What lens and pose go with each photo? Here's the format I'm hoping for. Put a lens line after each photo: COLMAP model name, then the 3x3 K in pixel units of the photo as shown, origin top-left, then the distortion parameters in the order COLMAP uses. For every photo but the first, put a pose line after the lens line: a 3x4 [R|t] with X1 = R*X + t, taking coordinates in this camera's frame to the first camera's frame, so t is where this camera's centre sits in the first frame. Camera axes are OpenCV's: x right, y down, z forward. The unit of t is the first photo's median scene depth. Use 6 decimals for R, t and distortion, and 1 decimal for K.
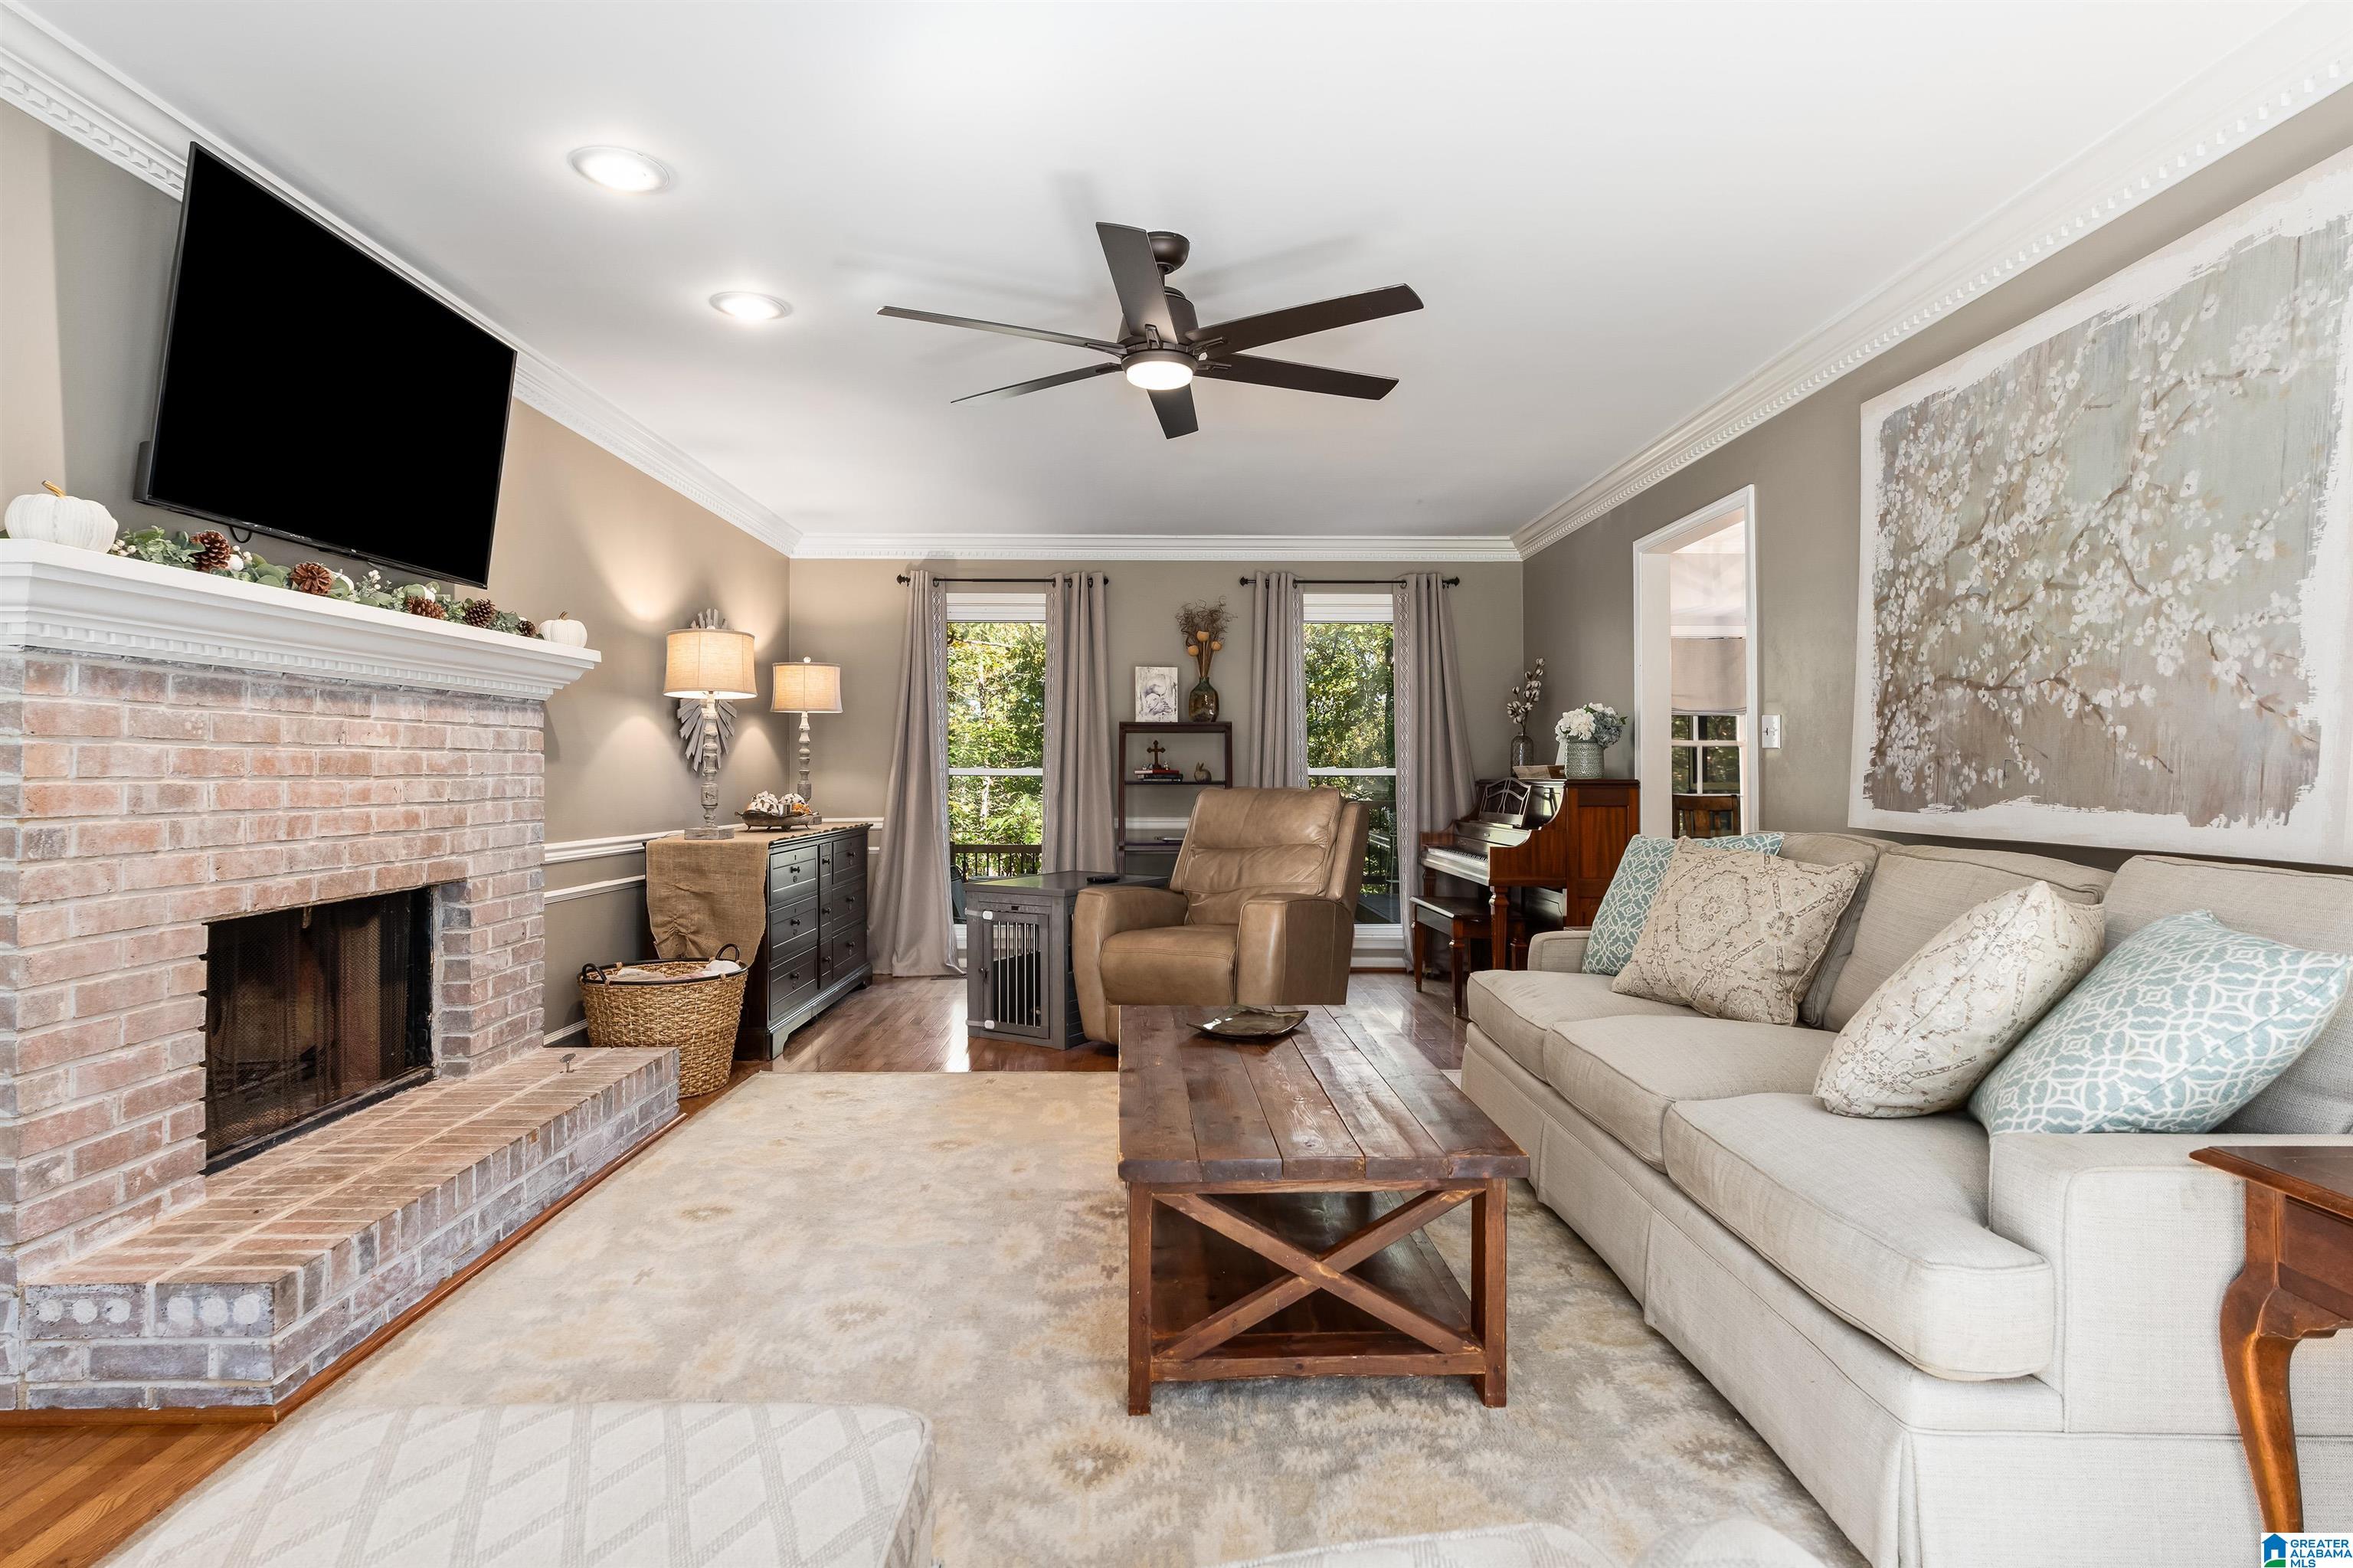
lens RADIAL K [[1223.9, 0, 1185.1], [0, 1223.9, 772.6], [0, 0, 1]] dist [-0.011106, 0.005941]
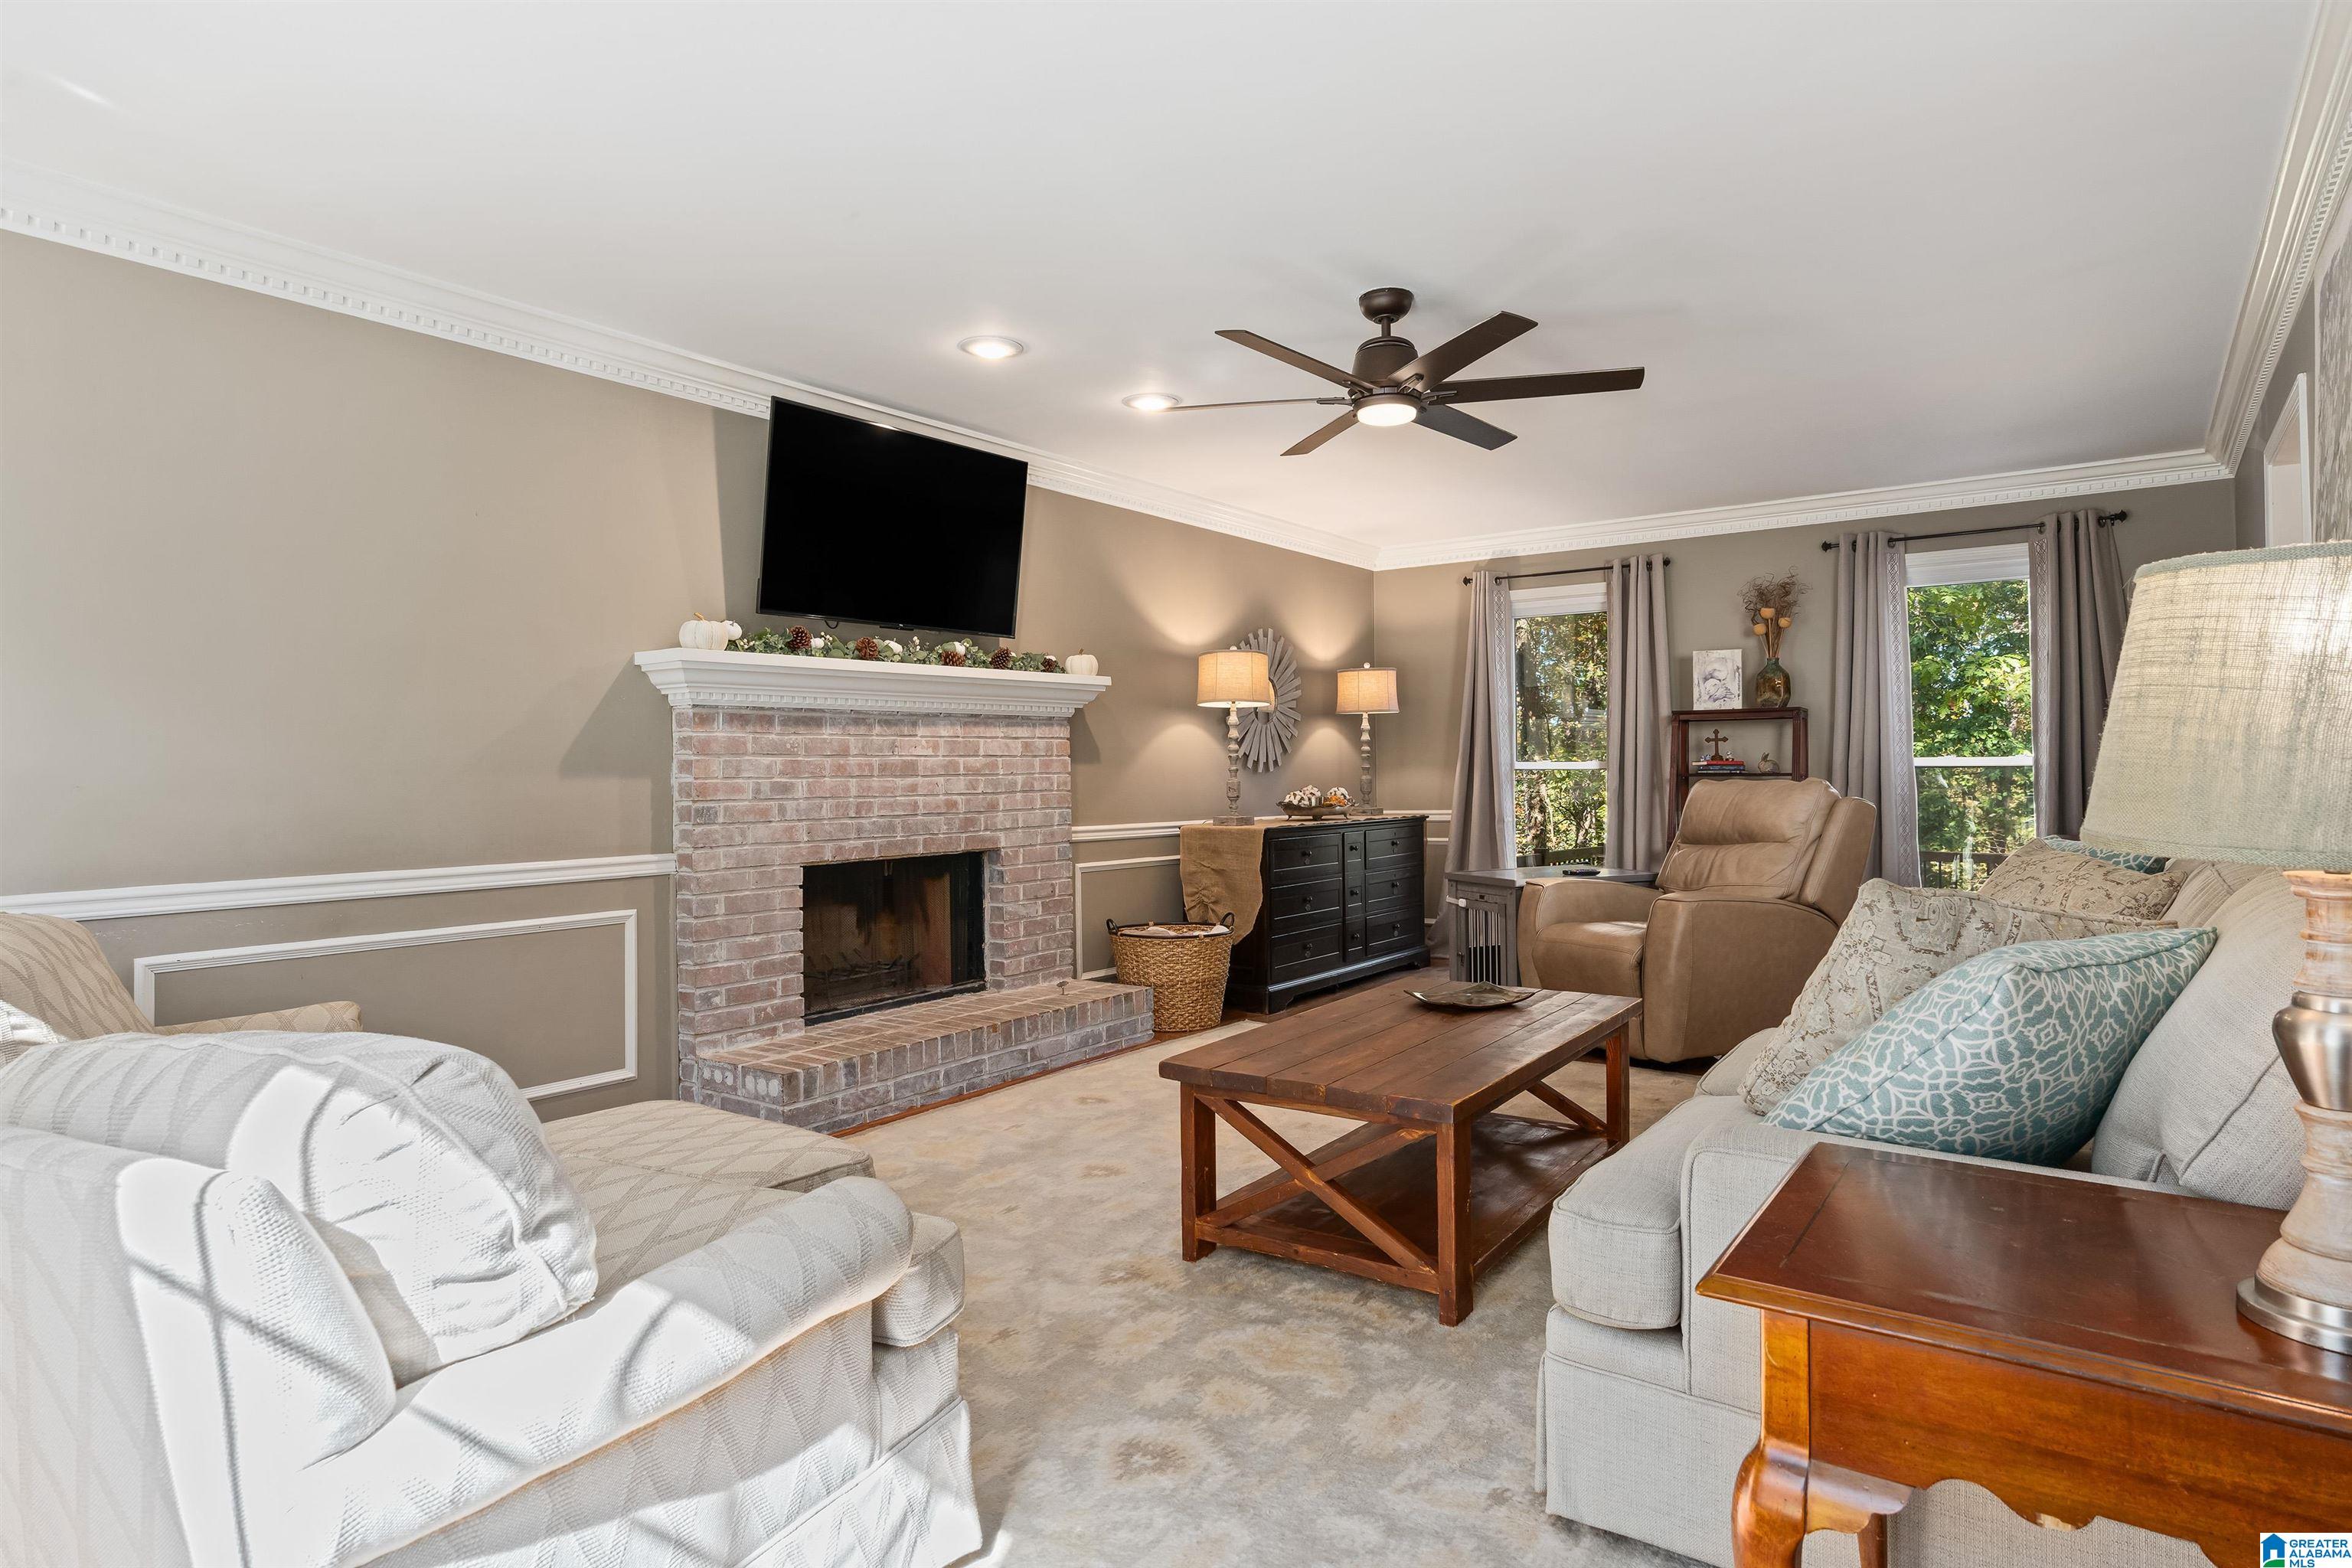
lens RADIAL K [[1308.9, 0, 1172.5], [0, 1308.9, 786.0], [0, 0, 1]] dist [-0.005895, 0.002775]
pose [[0.795706, -0.000992, -0.605682, 0.859495], [0.010345, 0.999875, 0.011952, -0.000089], [0.605594, -0.015776, 0.795617, -0.126733]]
